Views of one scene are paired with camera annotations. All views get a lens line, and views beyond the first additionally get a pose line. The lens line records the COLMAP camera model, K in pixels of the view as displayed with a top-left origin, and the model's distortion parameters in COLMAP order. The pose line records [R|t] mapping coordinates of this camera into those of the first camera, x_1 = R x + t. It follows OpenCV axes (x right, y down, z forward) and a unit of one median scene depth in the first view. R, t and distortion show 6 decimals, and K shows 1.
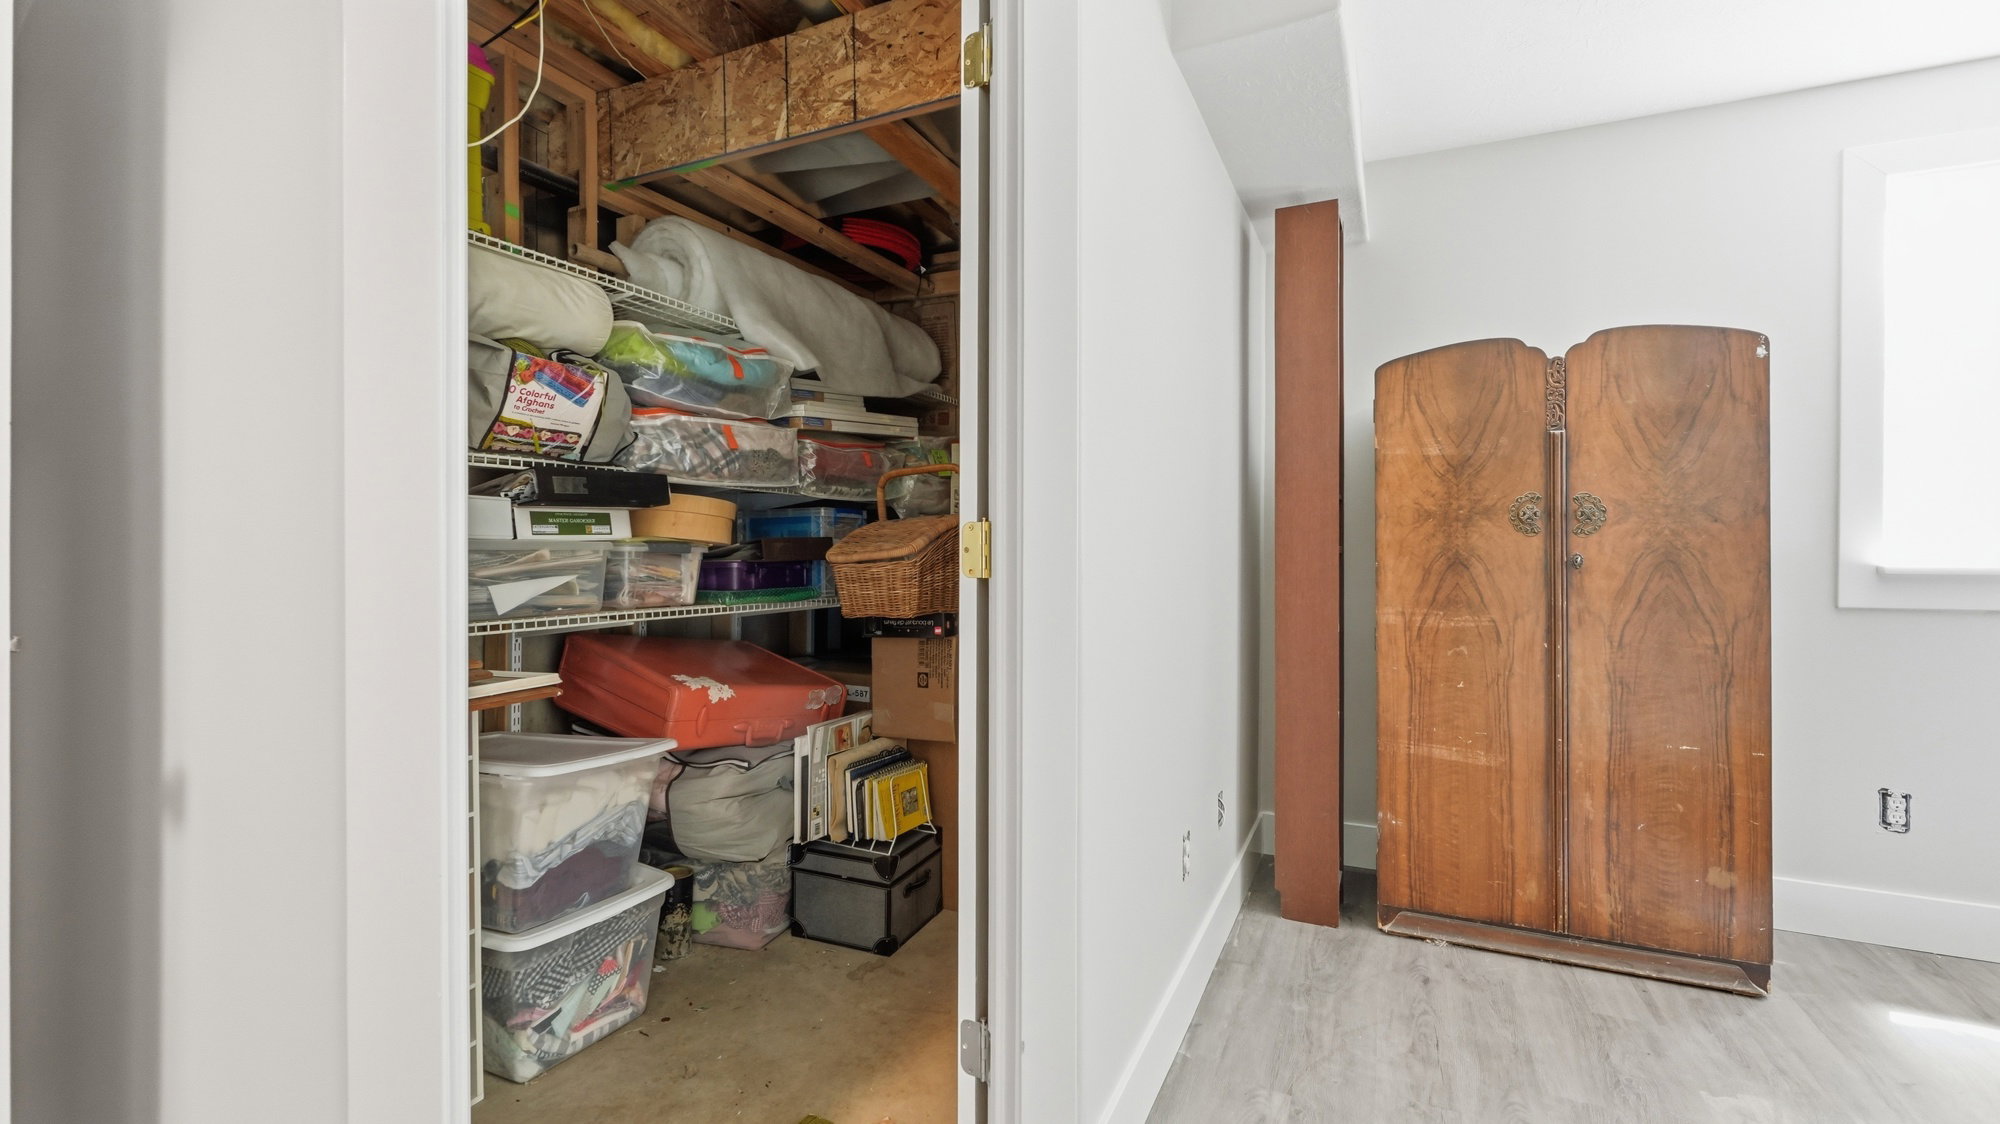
lens RADIAL K [[835.4, 0, 992.9], [0, 835.4, 551.1], [0, 0, 1]] dist [-0.003391, 0.000199]
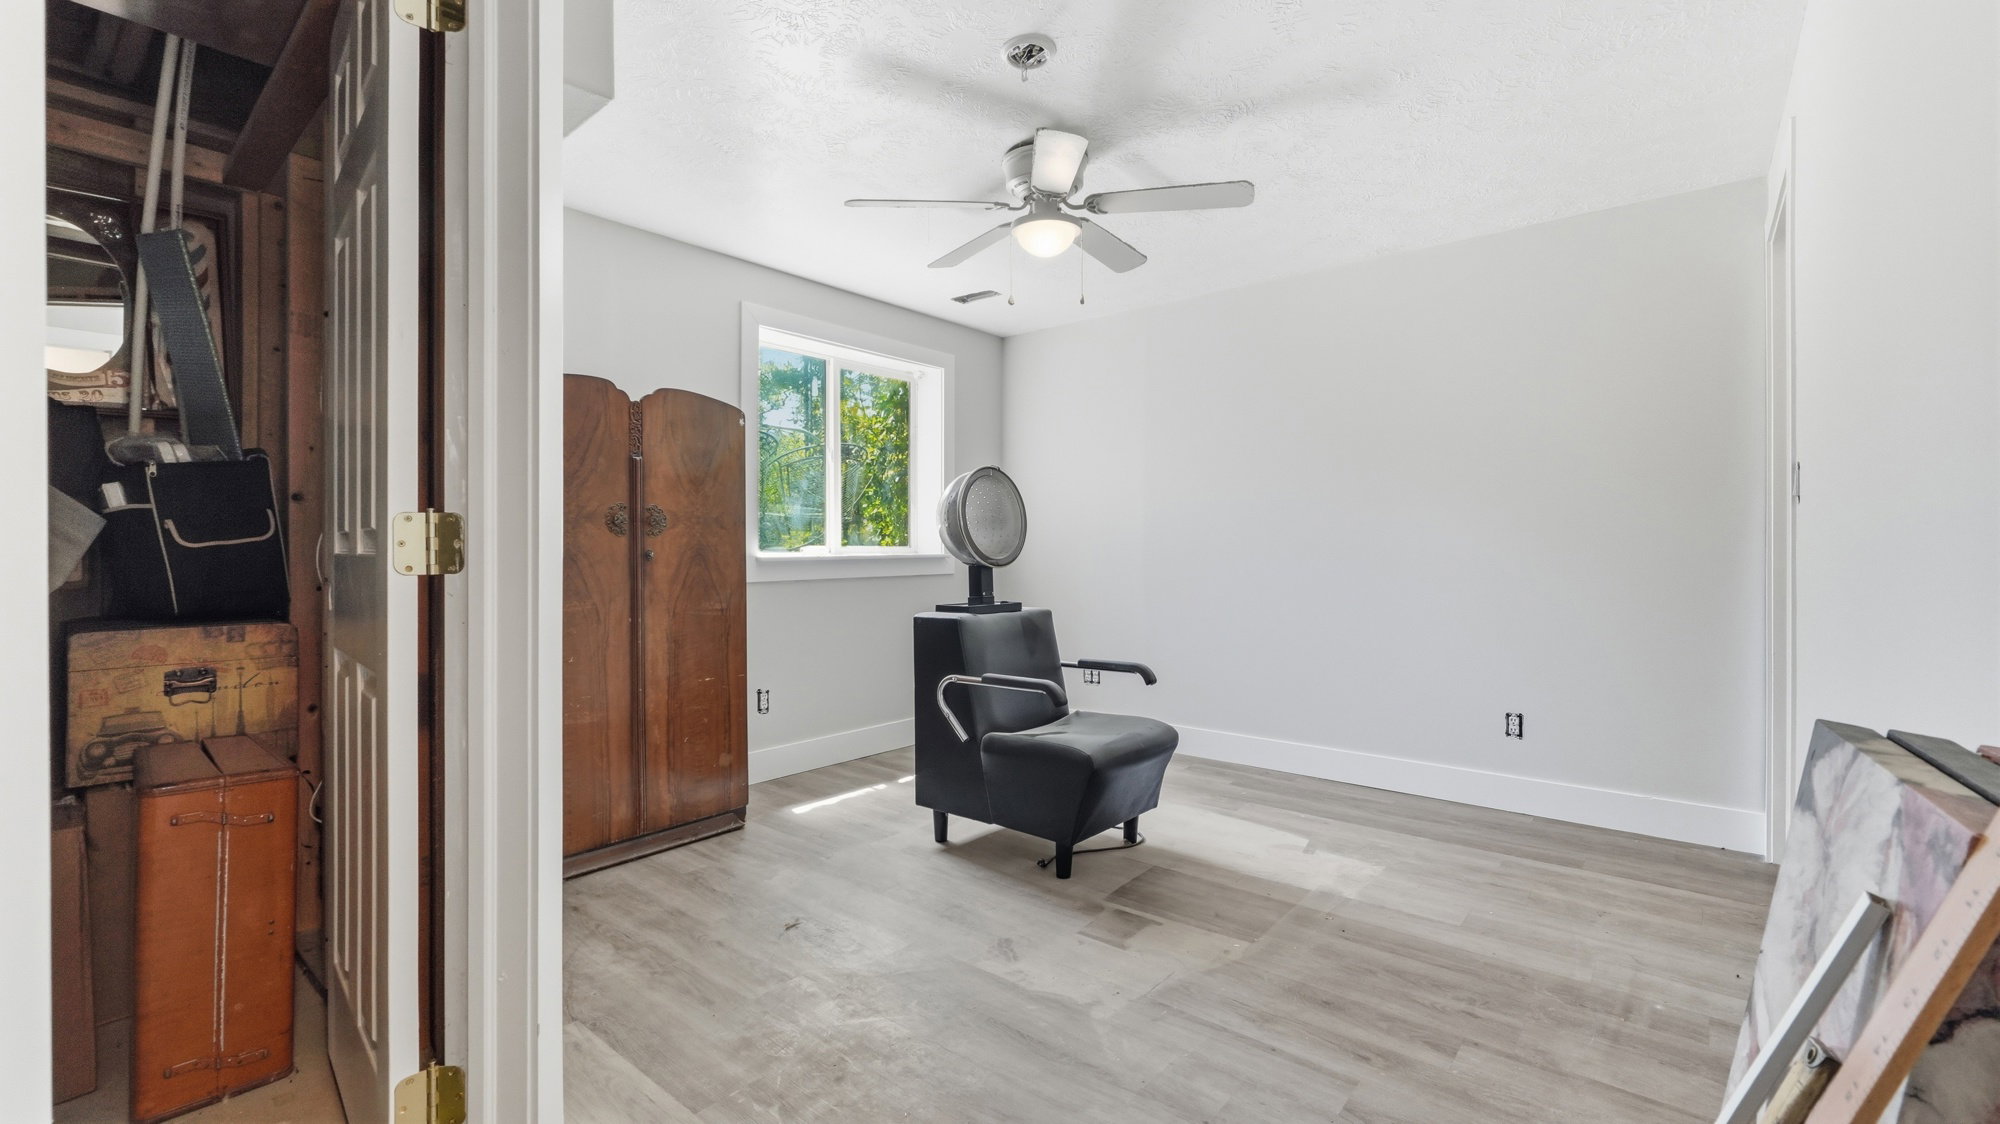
lens RADIAL K [[835.4, 0, 982.8], [0, 835.4, 551.9], [0, 0, 1]] dist [-0.003391, 0.000199]
pose [[0.272942, -0.005253, 0.962016, -0.461883], [0.006021, 0.999975, 0.003752, 0.004642], [-0.962012, 0.004768, 0.272966, 0.112724]]
